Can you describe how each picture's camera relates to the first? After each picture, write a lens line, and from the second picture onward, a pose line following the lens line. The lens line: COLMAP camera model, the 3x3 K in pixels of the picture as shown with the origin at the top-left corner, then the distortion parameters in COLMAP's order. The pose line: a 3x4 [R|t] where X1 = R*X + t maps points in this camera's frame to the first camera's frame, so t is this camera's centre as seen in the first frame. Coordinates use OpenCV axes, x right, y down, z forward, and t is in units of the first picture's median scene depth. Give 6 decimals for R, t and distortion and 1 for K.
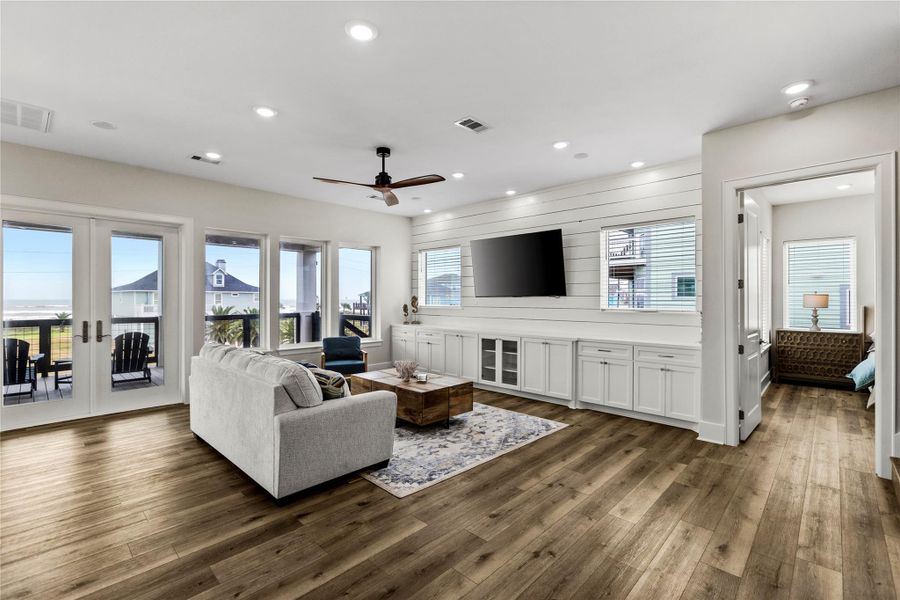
lens RADIAL K [[401.6, 0, 451.2], [0, 401.6, 294.0], [0, 0, 1]] dist [-0.016352, 0.011839]
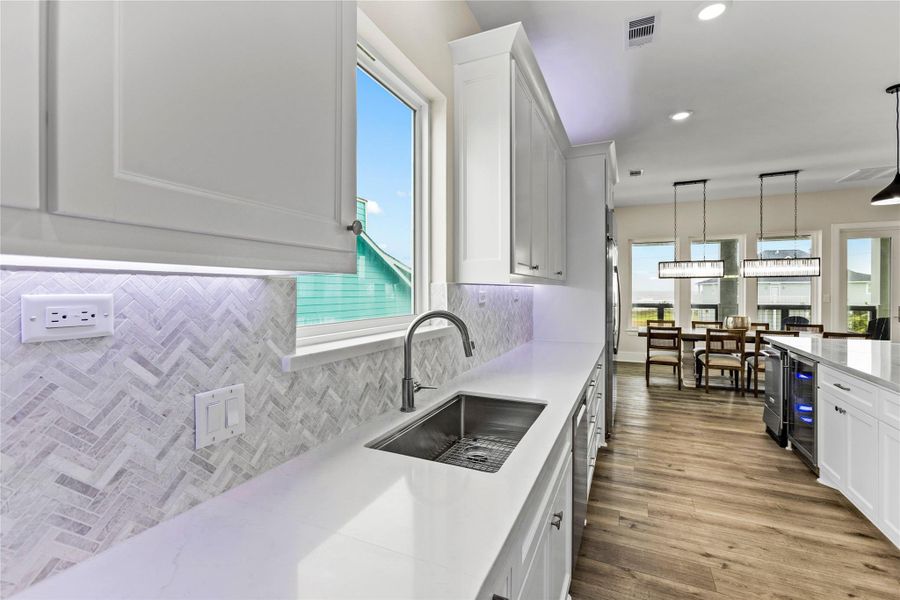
lens RADIAL K [[401.6, 0, 451.2], [0, 401.6, 294.0], [0, 0, 1]] dist [-0.016352, 0.011839]
pose [[0.338355, 0.007131, -0.940991, -0.131836], [0.013439, 0.999833, 0.012409, -0.008879], [0.940923, -0.016845, 0.338203, -0.734706]]
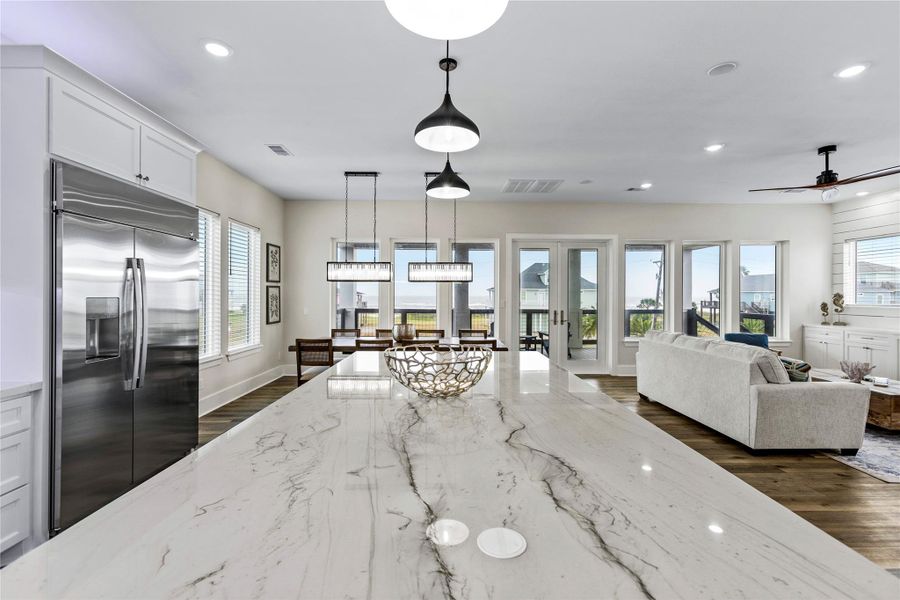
lens RADIAL K [[401.6, 0, 451.2], [0, 401.6, 294.0], [0, 0, 1]] dist [-0.016352, 0.011839]
pose [[0.706017, 0.000114, -0.708195, -0.097069], [0.005477, 0.999969, 0.005621, -0.004194], [0.708174, -0.007847, 0.705994, -0.293805]]
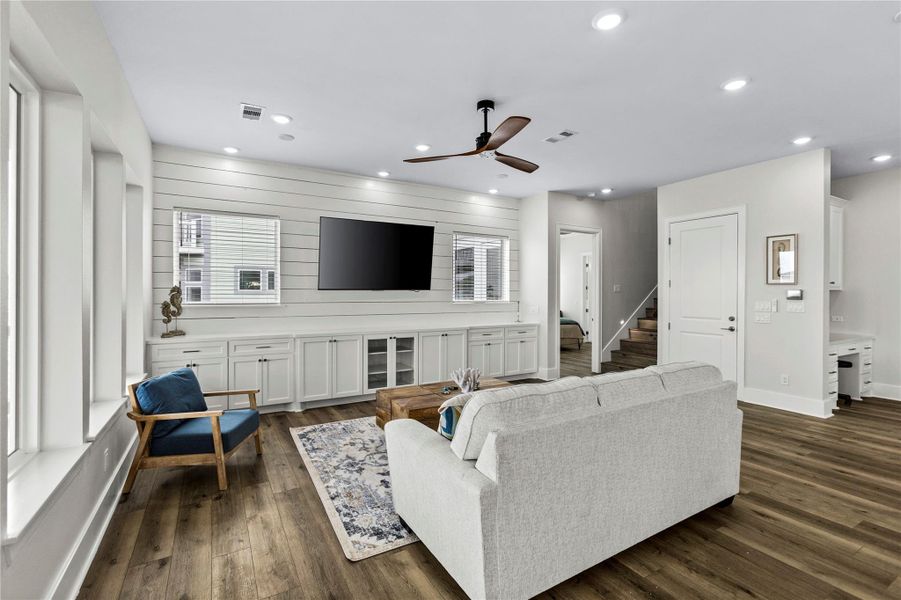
lens RADIAL K [[402.0, 0, 451.7], [0, 402.0, 294.0], [0, 0, 1]] dist [-0.016352, 0.011839]
pose [[0.268167, 0.000696, 0.963372, -0.730550], [-0.015980, 0.999865, 0.003726, 0.009973], [-0.963240, -0.016394, 0.268142, 0.655740]]
